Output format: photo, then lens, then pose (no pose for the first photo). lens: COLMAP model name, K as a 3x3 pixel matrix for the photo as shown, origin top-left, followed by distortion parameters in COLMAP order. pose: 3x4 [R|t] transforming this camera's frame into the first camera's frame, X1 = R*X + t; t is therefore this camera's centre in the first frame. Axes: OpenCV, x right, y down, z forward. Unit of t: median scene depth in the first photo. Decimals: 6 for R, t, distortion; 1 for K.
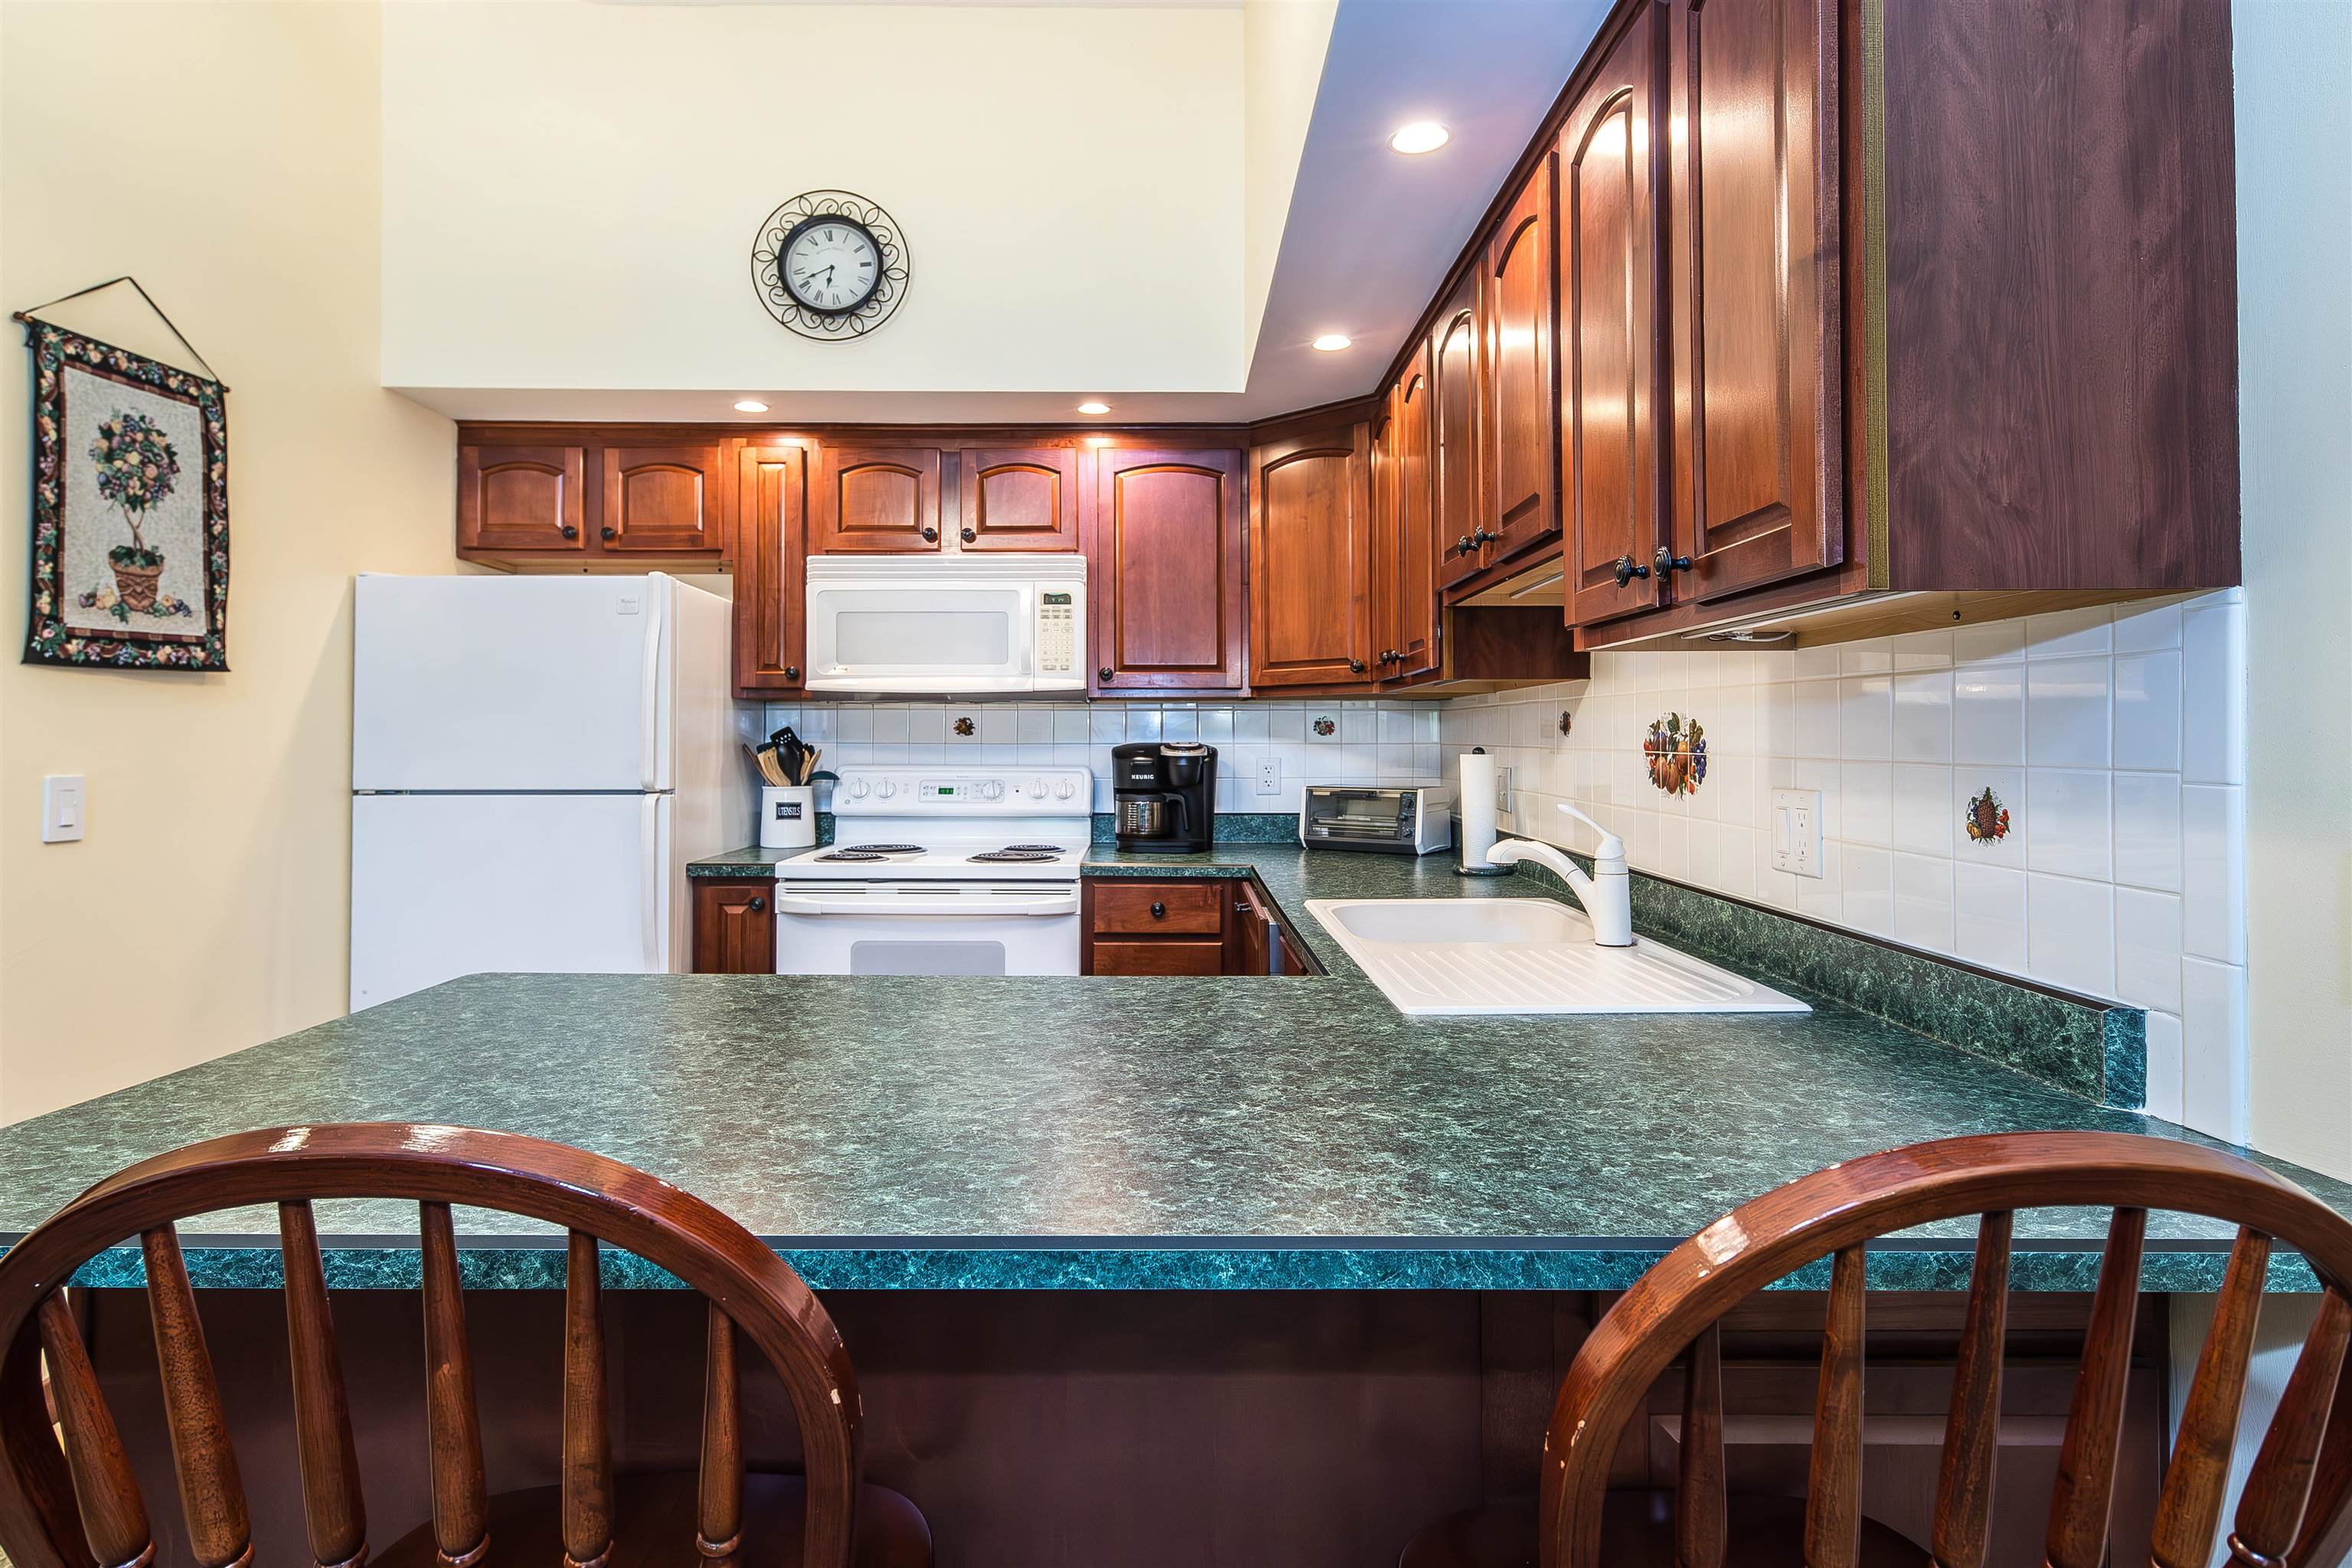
lens RADIAL K [[1278.9, 0, 1226.7], [0, 1278.9, 722.2], [0, 0, 1]] dist [0.005212, 0.000885]
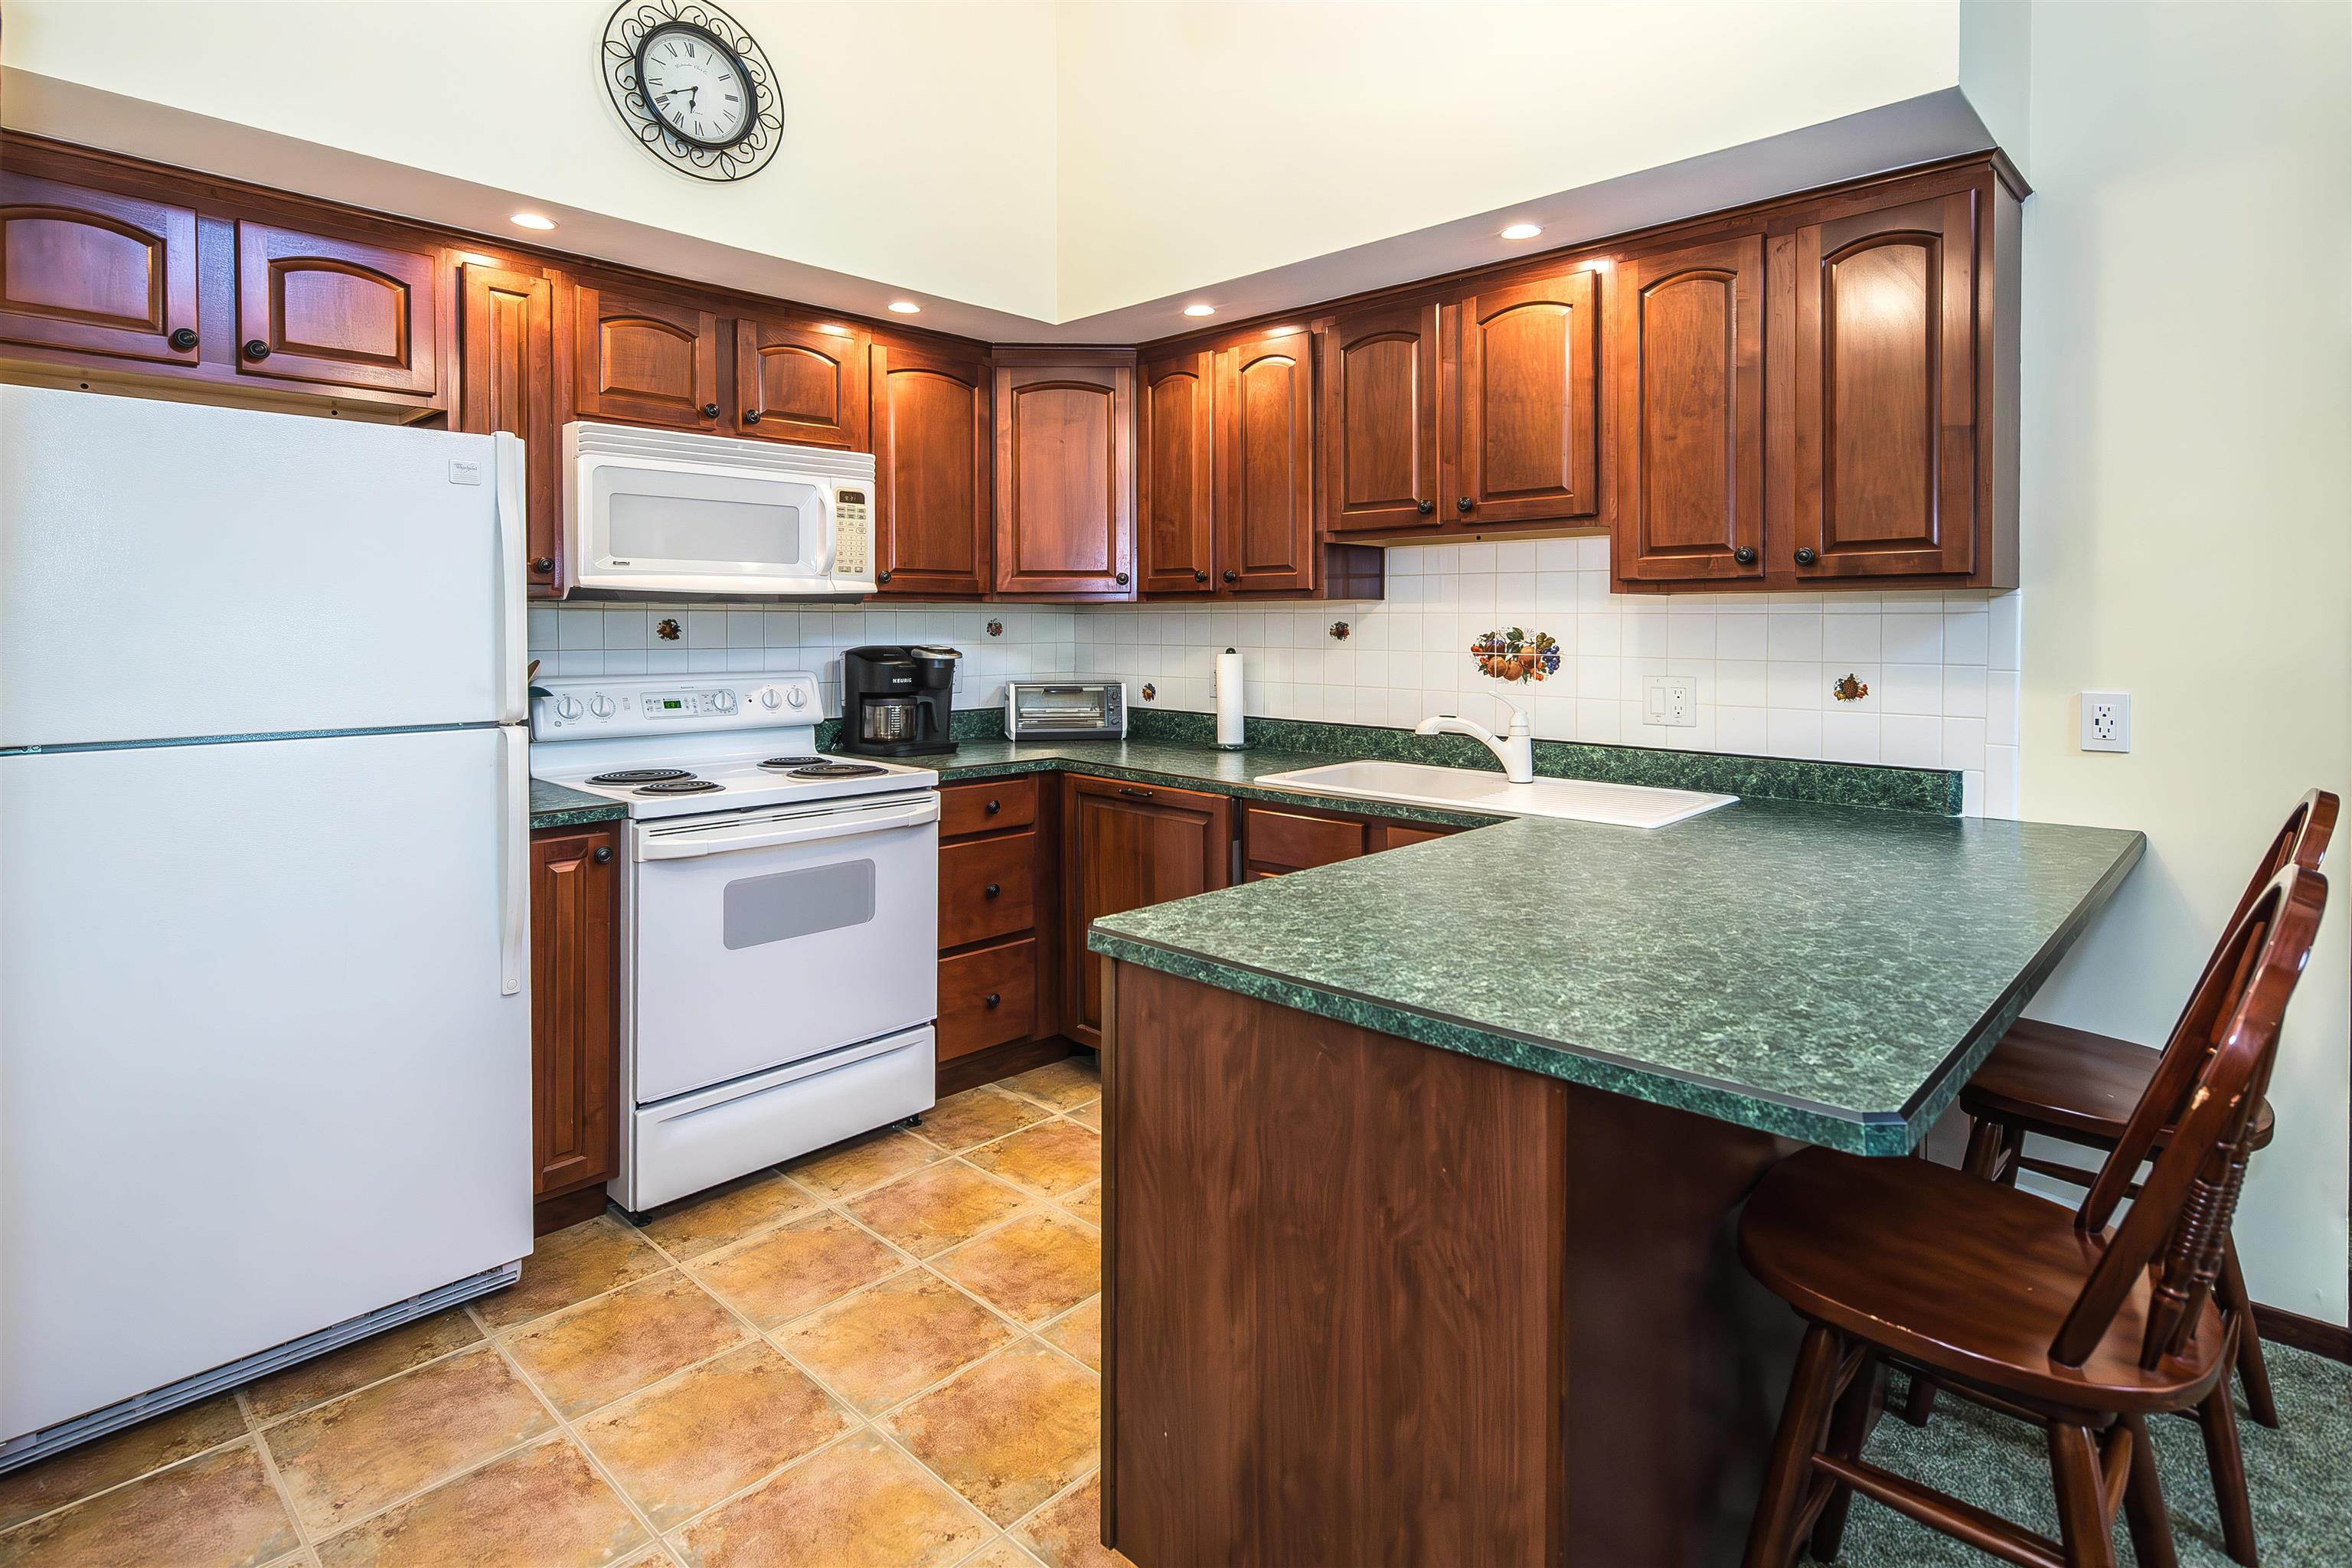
lens RADIAL K [[1163.8, 0, 1302.2], [0, 1163.8, 631.8], [0, 0, 1]] dist [0.003473, 0.000404]
pose [[0.675948, -0.003469, 0.736941, -0.604792], [-0.011473, 0.999818, 0.015229, -0.014749], [-0.736860, -0.018749, 0.675786, 0.180923]]
